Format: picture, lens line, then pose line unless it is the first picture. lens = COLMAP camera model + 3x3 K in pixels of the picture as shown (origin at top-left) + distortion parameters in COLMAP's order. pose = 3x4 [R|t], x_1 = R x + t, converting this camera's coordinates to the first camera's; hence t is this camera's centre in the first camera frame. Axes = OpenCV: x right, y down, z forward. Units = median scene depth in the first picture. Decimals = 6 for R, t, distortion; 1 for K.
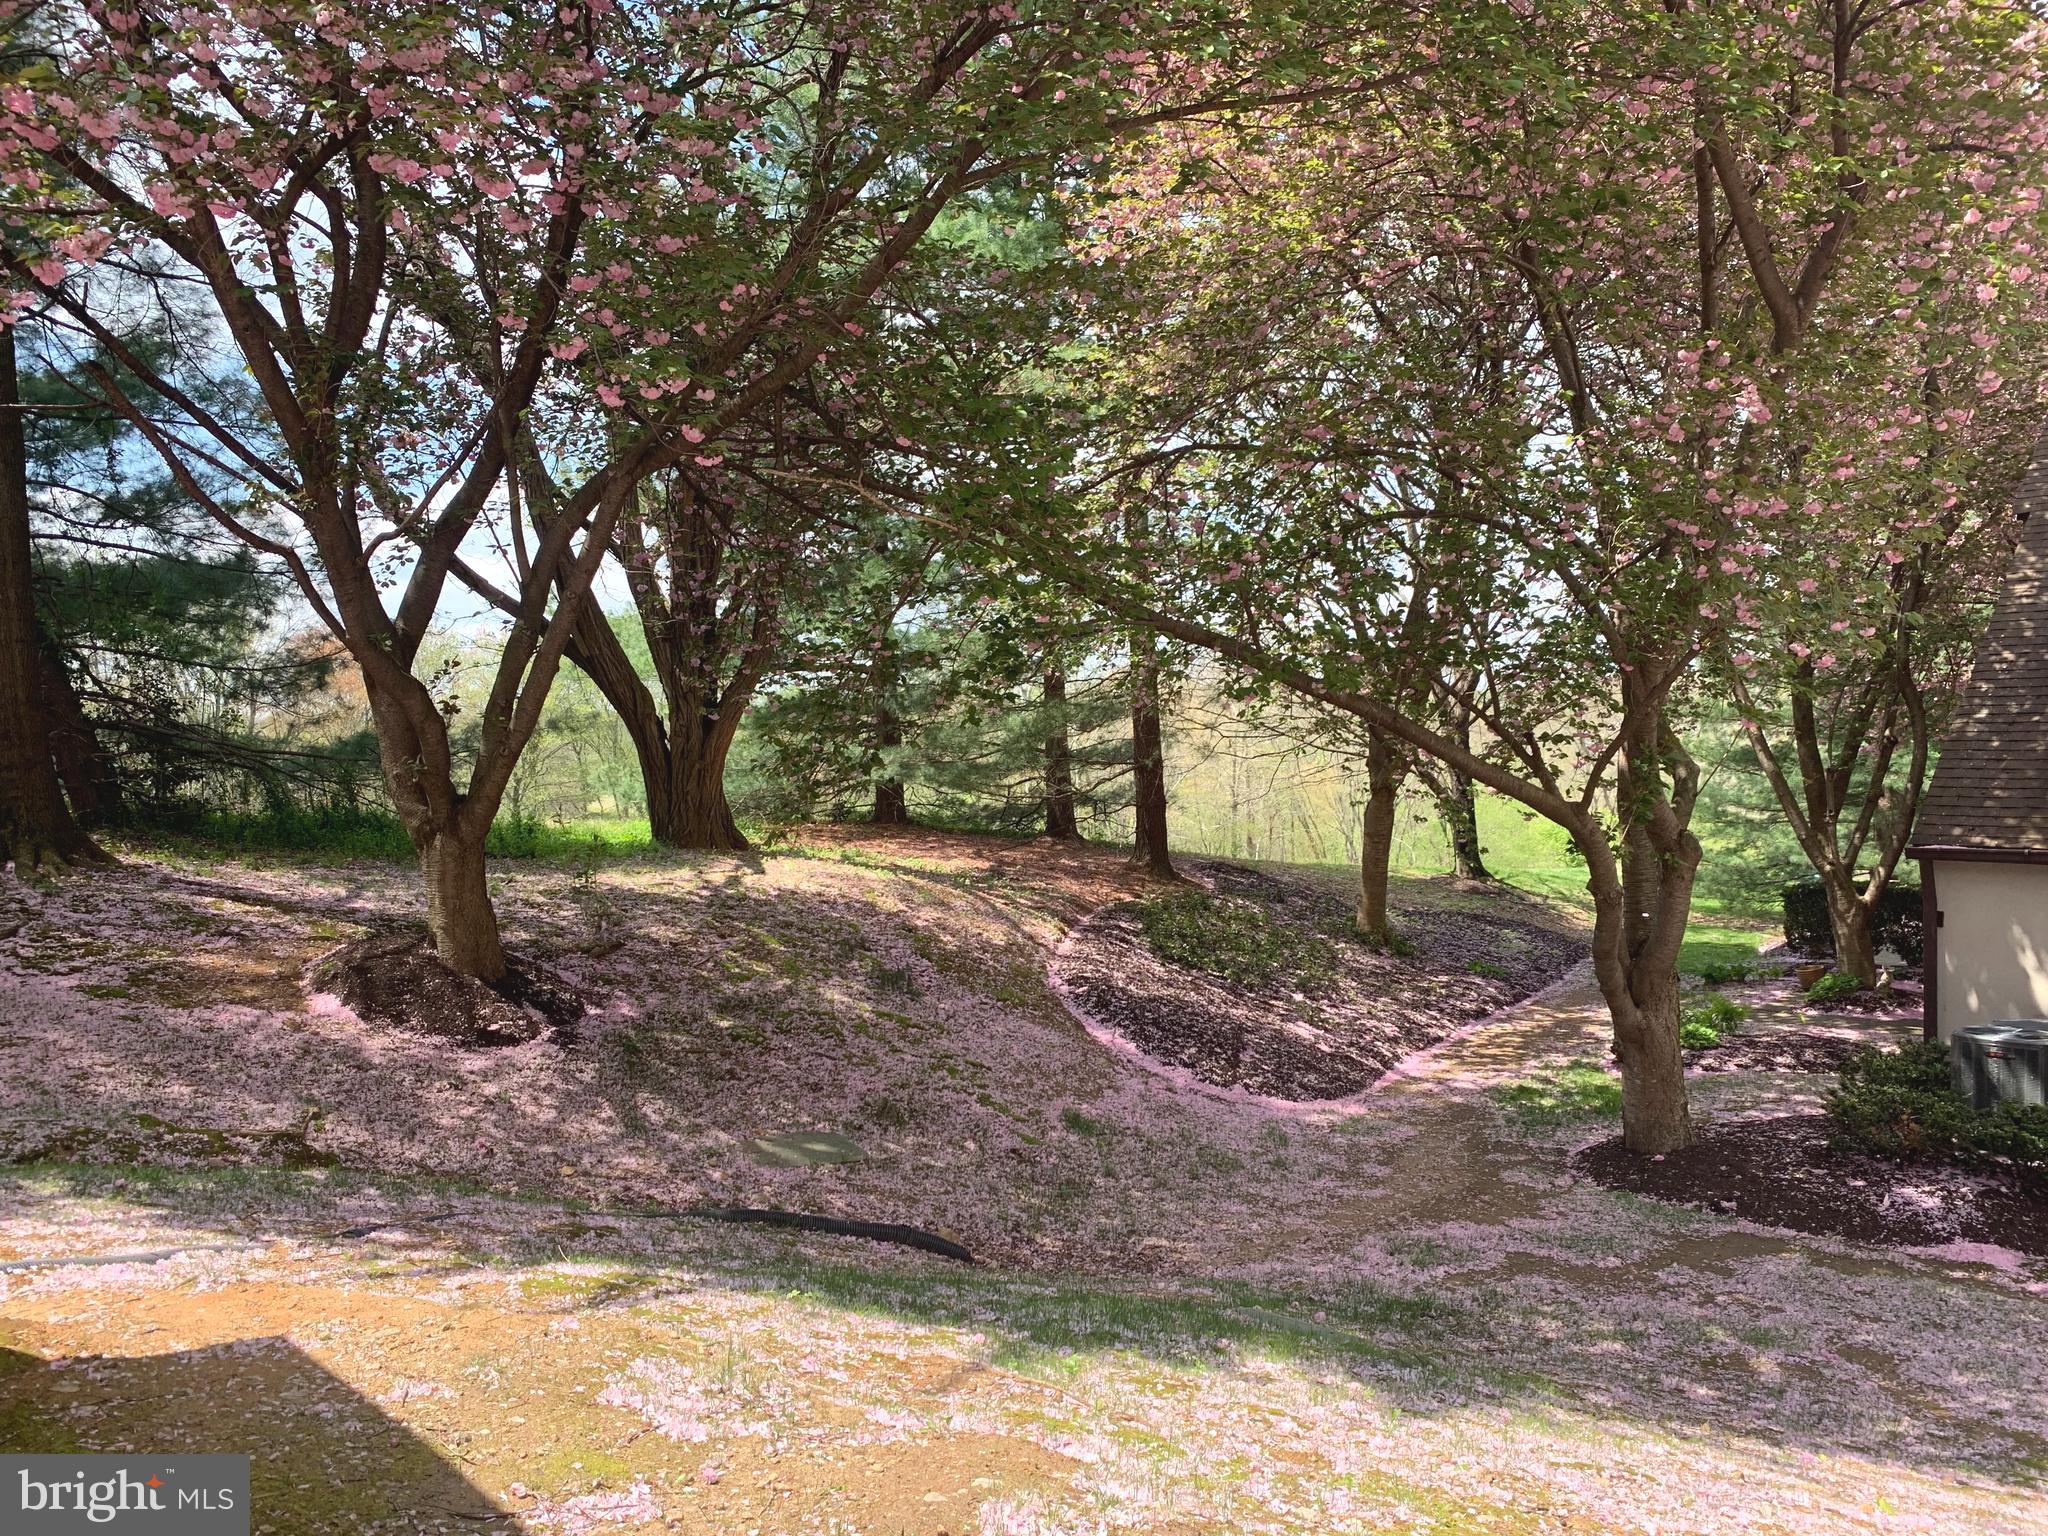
lens RADIAL K [[1562.1, 0, 1024.0], [0, 1562.1, 768.0], [0, 0, 1]] dist [0.098216, -0.158979]
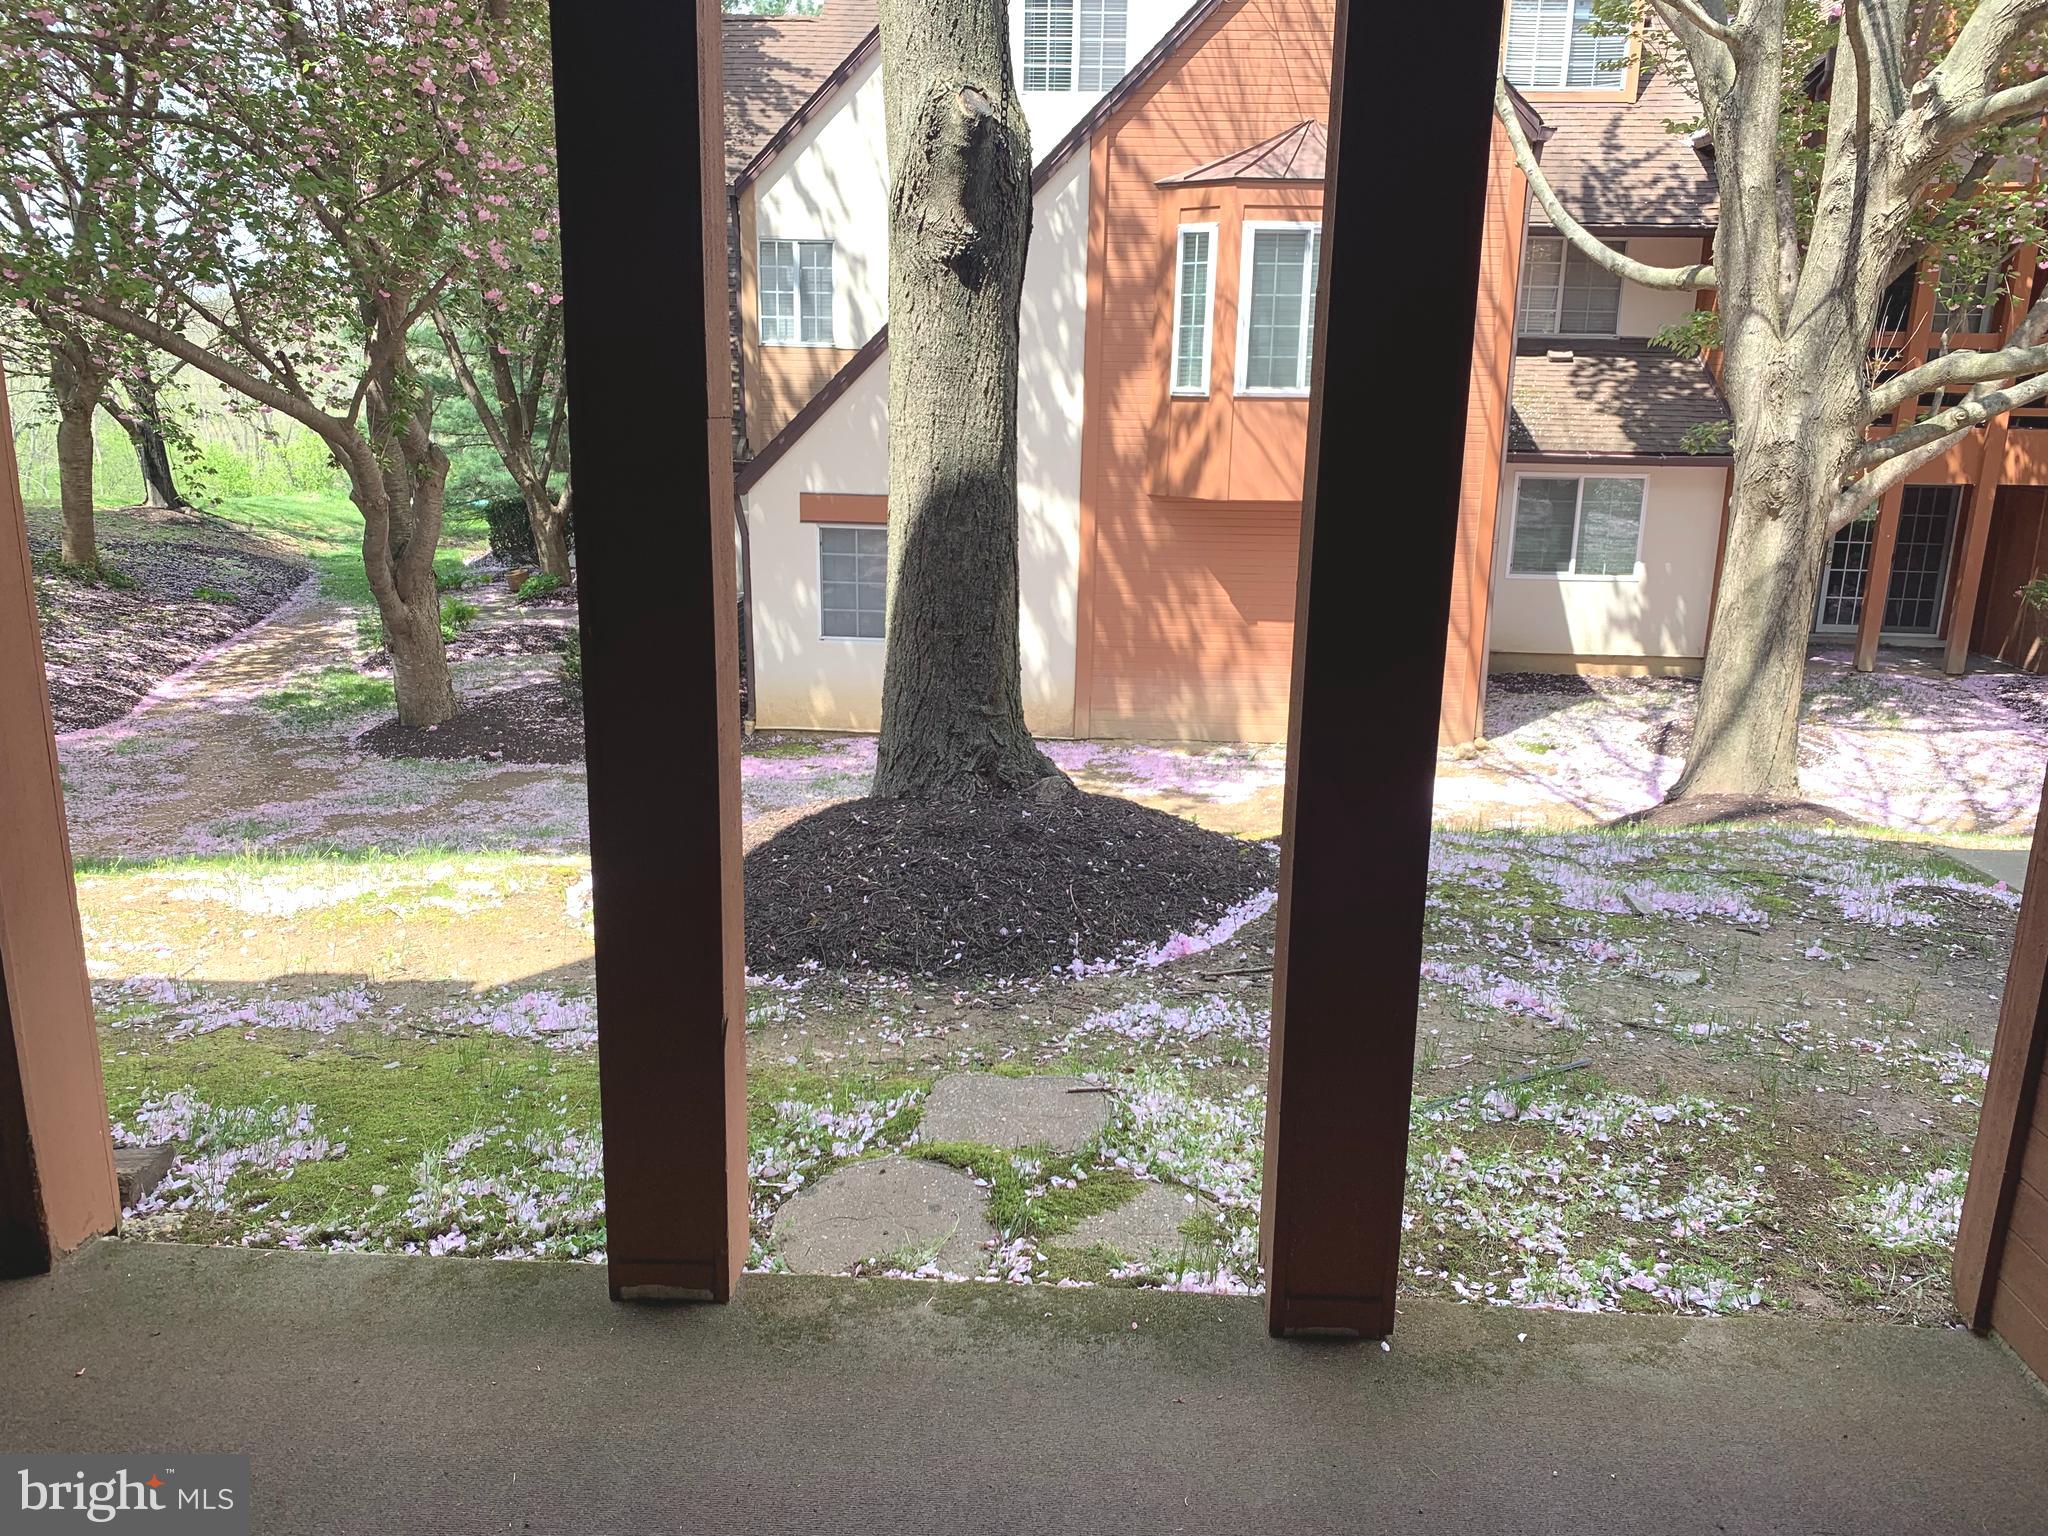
lens RADIAL K [[1562.1, 0, 1024.0], [0, 1562.1, 768.0], [0, 0, 1]] dist [0.098216, -0.158979]
pose [[0.702282, -0.150970, 0.695707, -0.077781], [-0.011921, 0.974624, 0.223530, 0.005839], [-0.711799, -0.165274, 0.682662, -0.081576]]
